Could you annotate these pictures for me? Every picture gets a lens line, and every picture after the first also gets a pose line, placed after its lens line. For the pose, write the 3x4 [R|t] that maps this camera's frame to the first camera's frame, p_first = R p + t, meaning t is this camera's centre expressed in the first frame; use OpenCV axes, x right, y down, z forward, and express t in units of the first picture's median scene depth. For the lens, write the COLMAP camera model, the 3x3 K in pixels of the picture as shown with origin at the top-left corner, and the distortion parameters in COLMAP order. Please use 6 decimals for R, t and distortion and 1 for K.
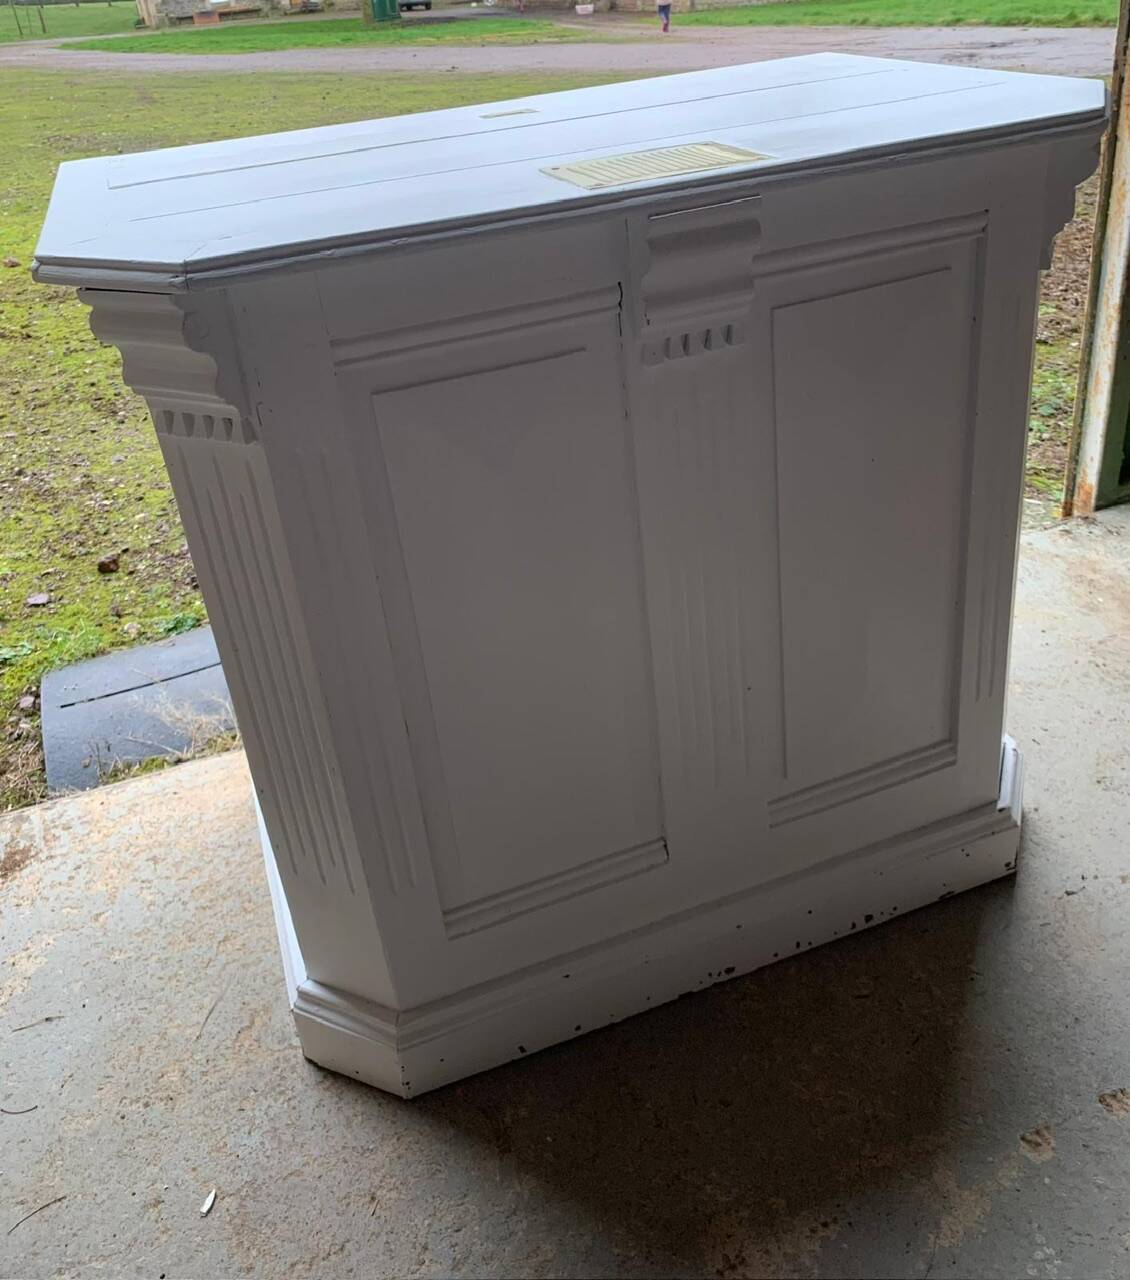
lens RADIAL K [[1162.8, 0, 570.7], [0, 1162.8, 531.6], [0, 0, 1]] dist [-0.010442, 0.015558]
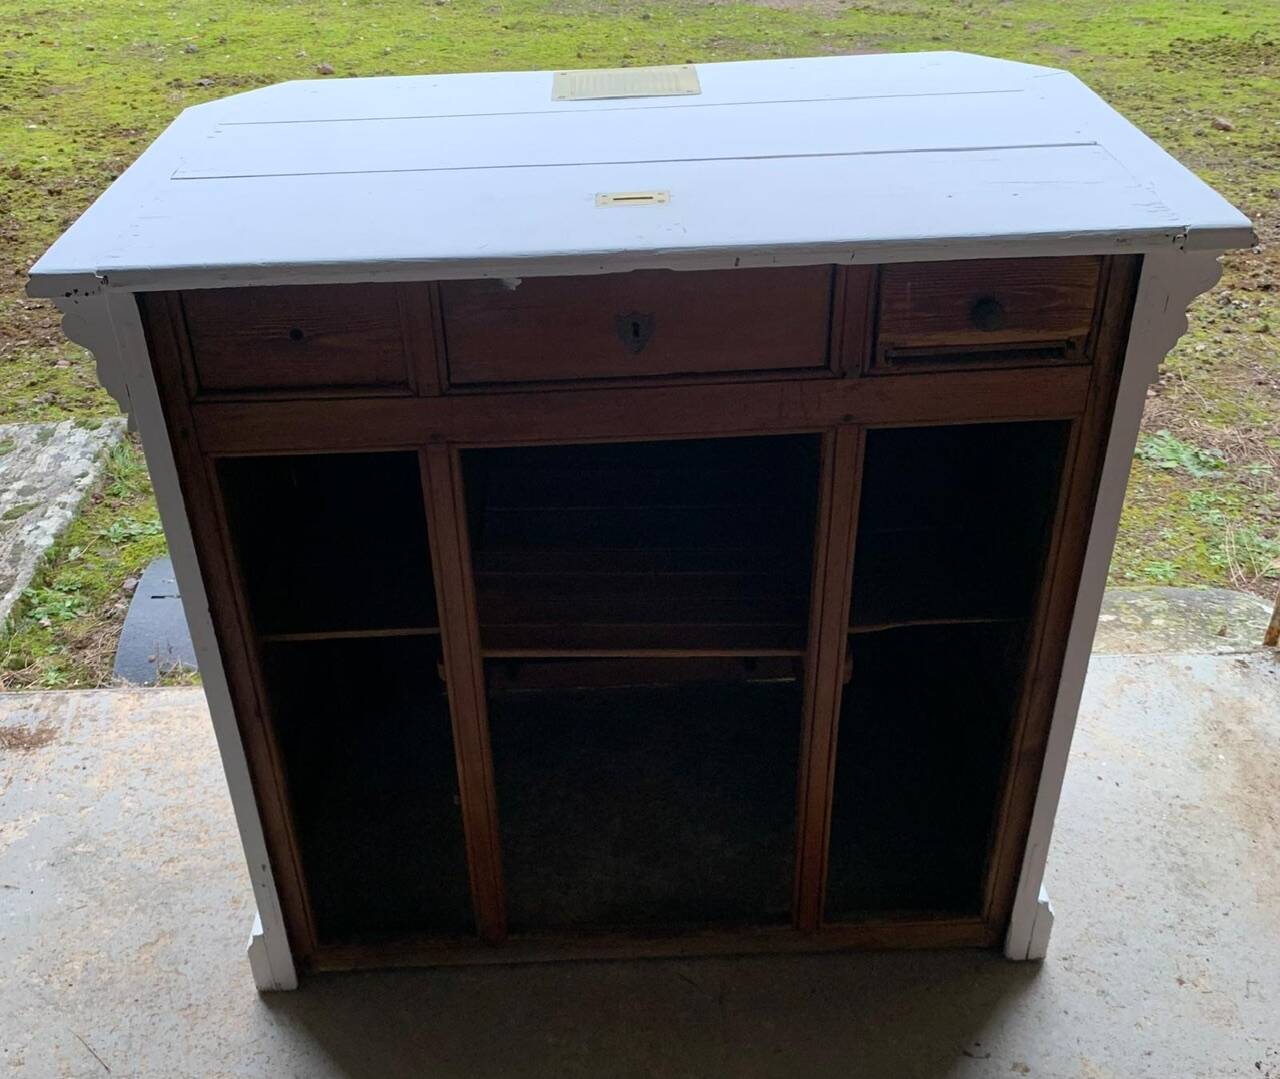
lens RADIAL K [[1369.0, 0, 607.9], [0, 1369.0, 660.4], [0, 0, 1]] dist [0.003362, 0.000000]
pose [[0.942855, 0.237231, -0.233978, 0.342408], [-0.194220, 0.961865, 0.192597, -0.153421], [0.270745, -0.136148, 0.952975, -0.078385]]
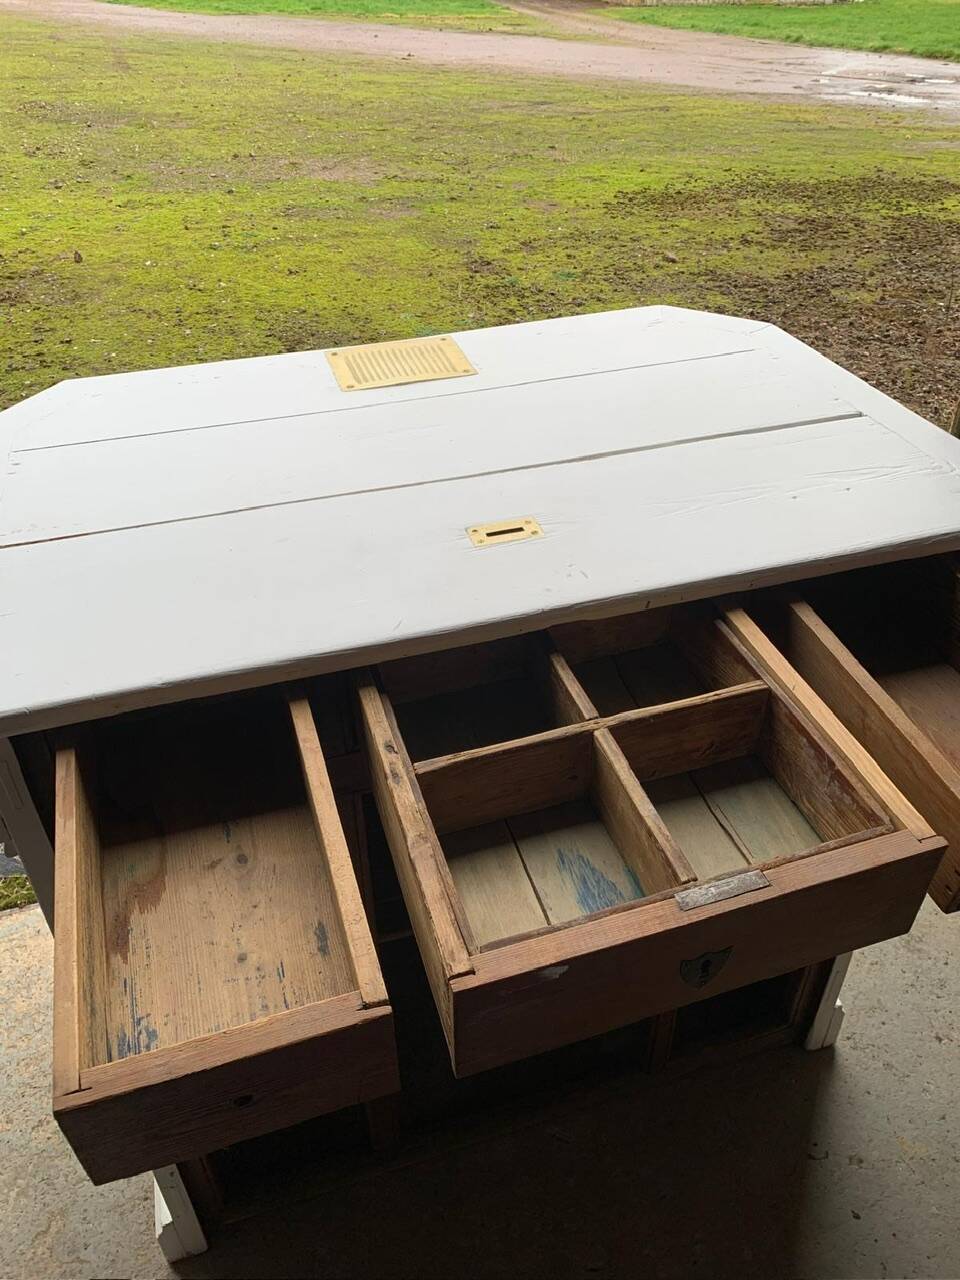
lens RADIAL K [[977.7, 0, 477.2], [0, 977.7, 636.8], [0, 0, 1]] dist [0.022881, -0.025569]
pose [[0.996007, 0.089253, 0.001791, 0.077045], [-0.088276, 0.981721, 0.168615, -0.304851], [0.013291, -0.168100, 0.985680, 0.158939]]
